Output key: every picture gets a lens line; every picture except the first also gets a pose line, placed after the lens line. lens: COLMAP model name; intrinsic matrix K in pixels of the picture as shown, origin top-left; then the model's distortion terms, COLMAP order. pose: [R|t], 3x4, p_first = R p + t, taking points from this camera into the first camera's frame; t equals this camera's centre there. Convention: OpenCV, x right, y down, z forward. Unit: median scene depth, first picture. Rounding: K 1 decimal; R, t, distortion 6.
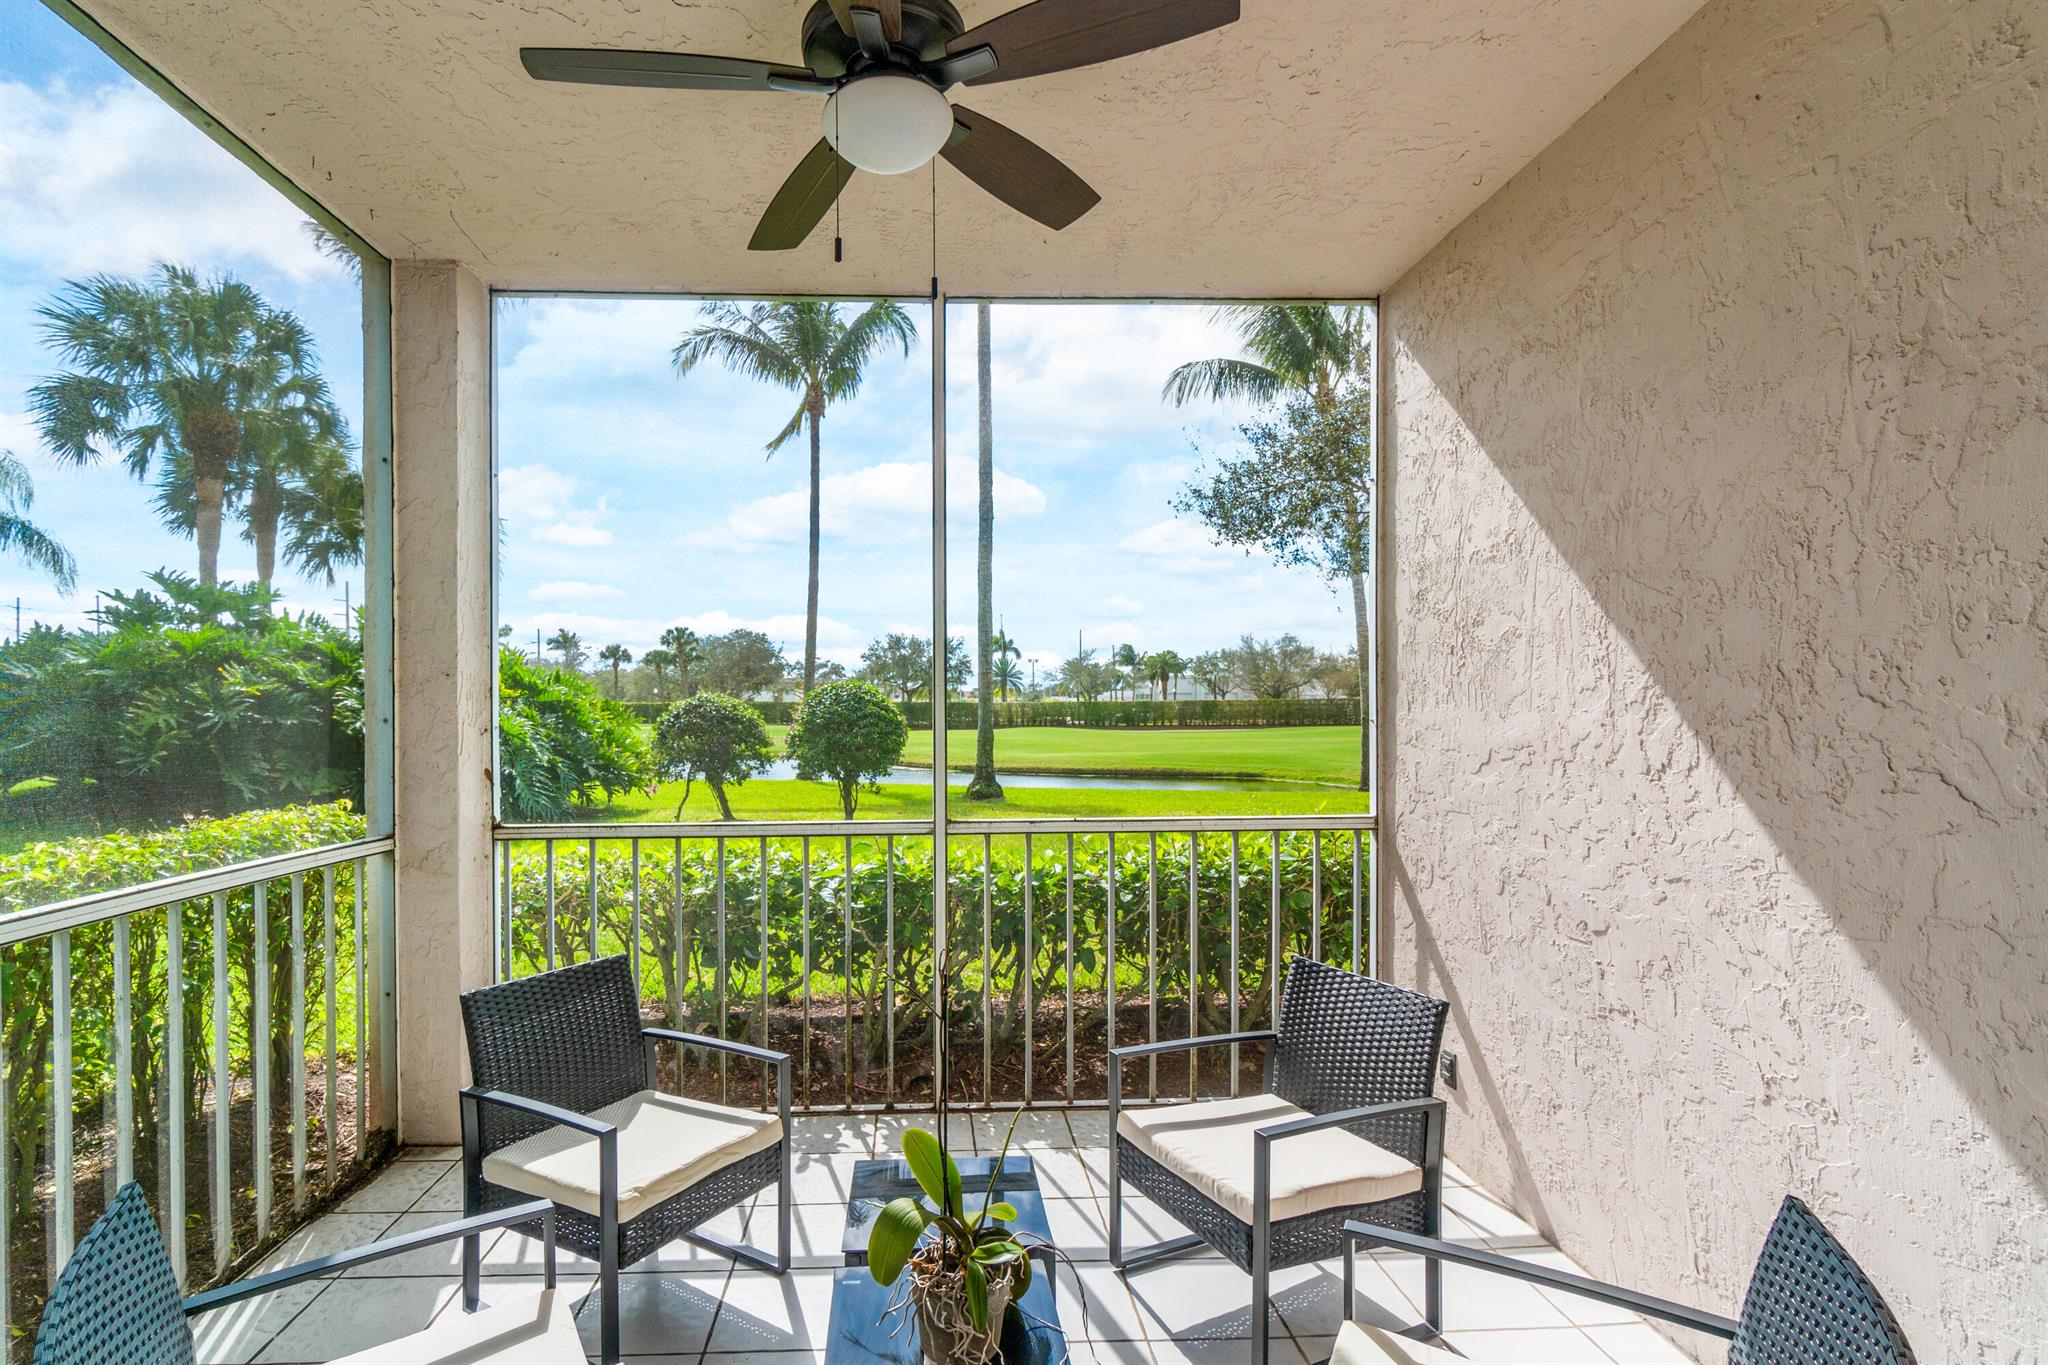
lens RADIAL K [[973.0, 0, 930.1], [0, 973.0, 725.4], [0, 0, 1]] dist [0.009701, -0.001613]
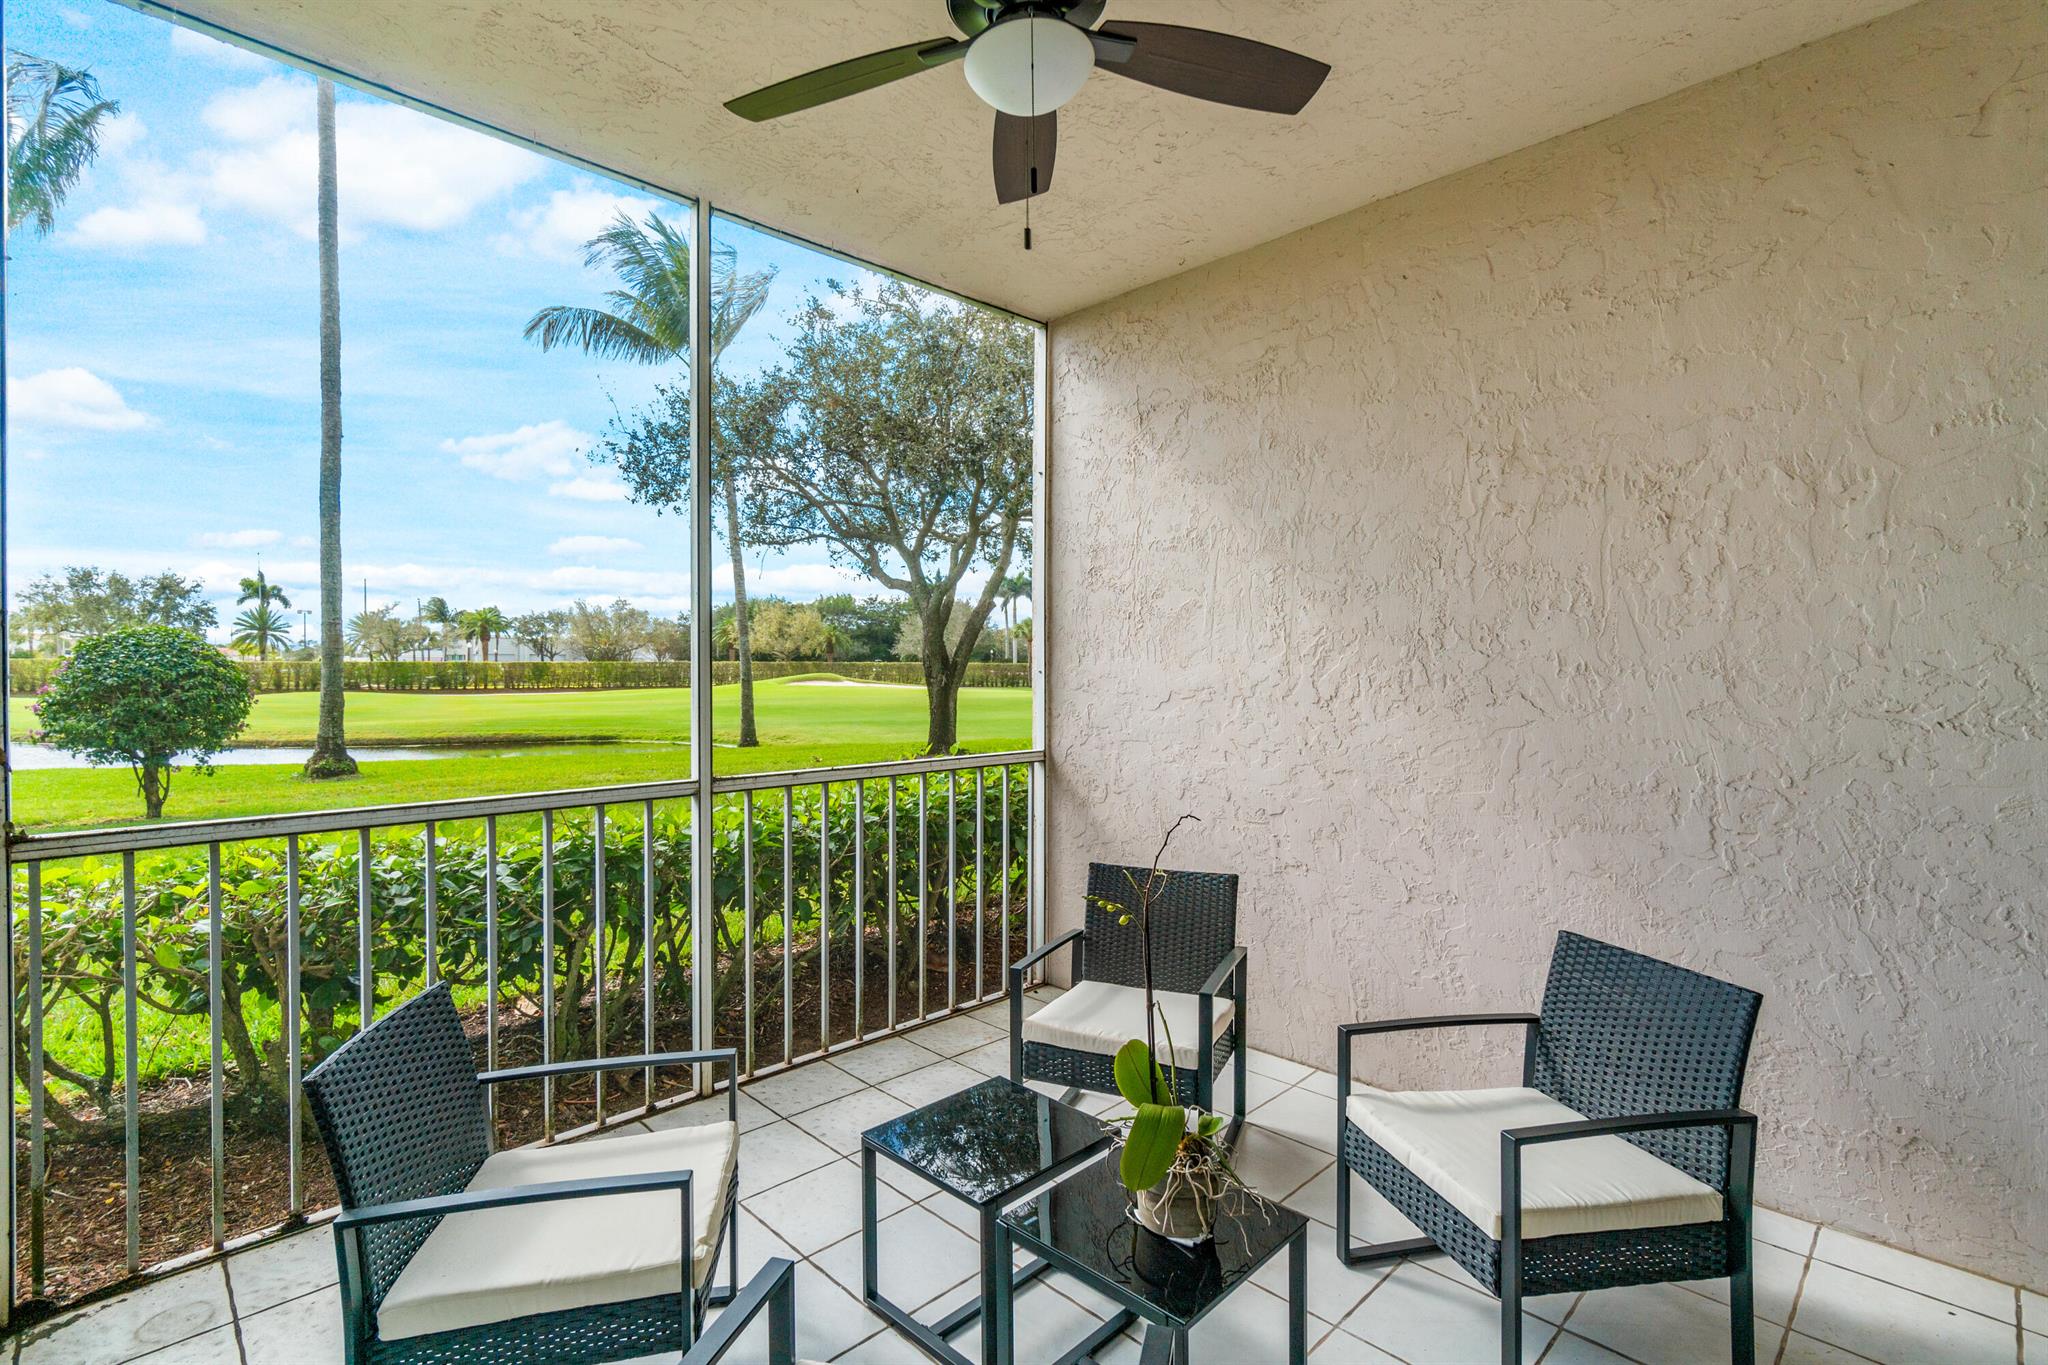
lens RADIAL K [[973.0, 0, 986.2], [0, 973.0, 693.2], [0, 0, 1]] dist [0.009701, -0.001613]
pose [[0.750414, -0.010728, 0.660881, -0.495490], [0.007672, 0.999942, 0.007520, 0.015169], [-0.660923, -0.000573, 0.750453, 0.172133]]
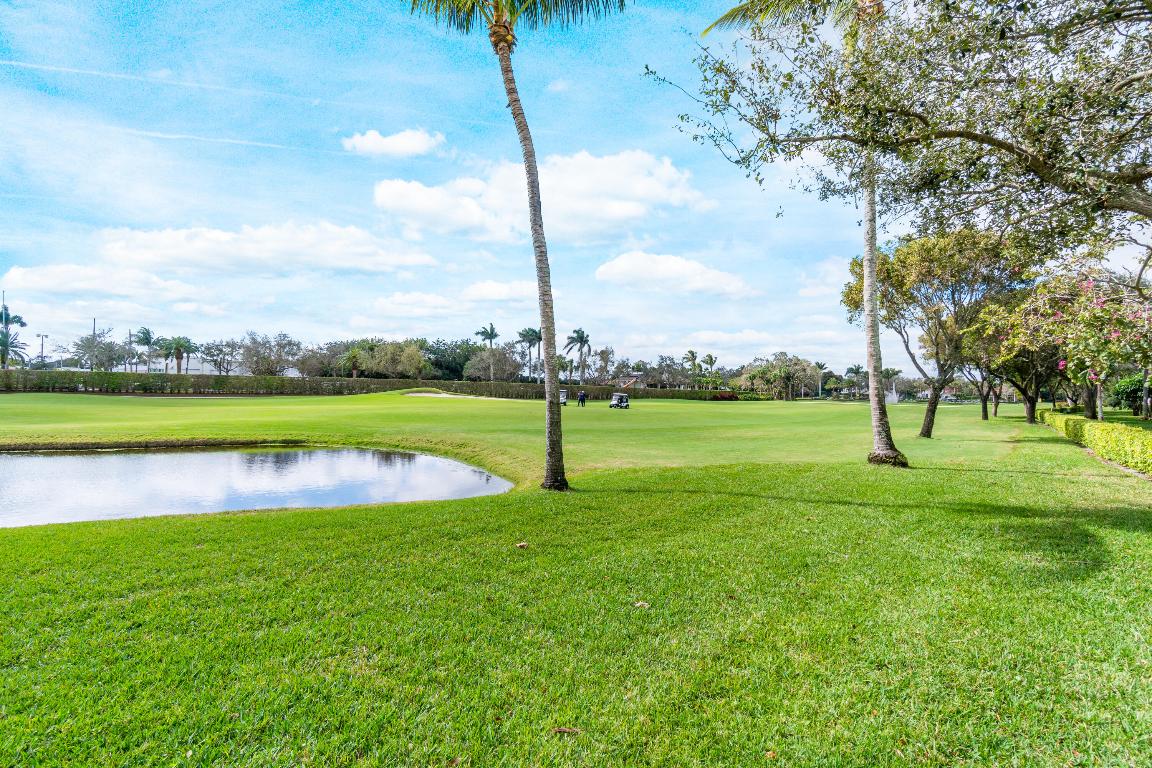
lens RADIAL K [[547.3, 0, 560.4], [0, 547.3, 385.5], [0, 0, 1]] dist [0.009701, -0.001613]
pose [[0.653361, 0.023827, 0.756671, 0.776437], [-0.013537, 0.999712, -0.019792, -0.097481], [-0.756925, 0.002688, 0.653496, 5.725206]]
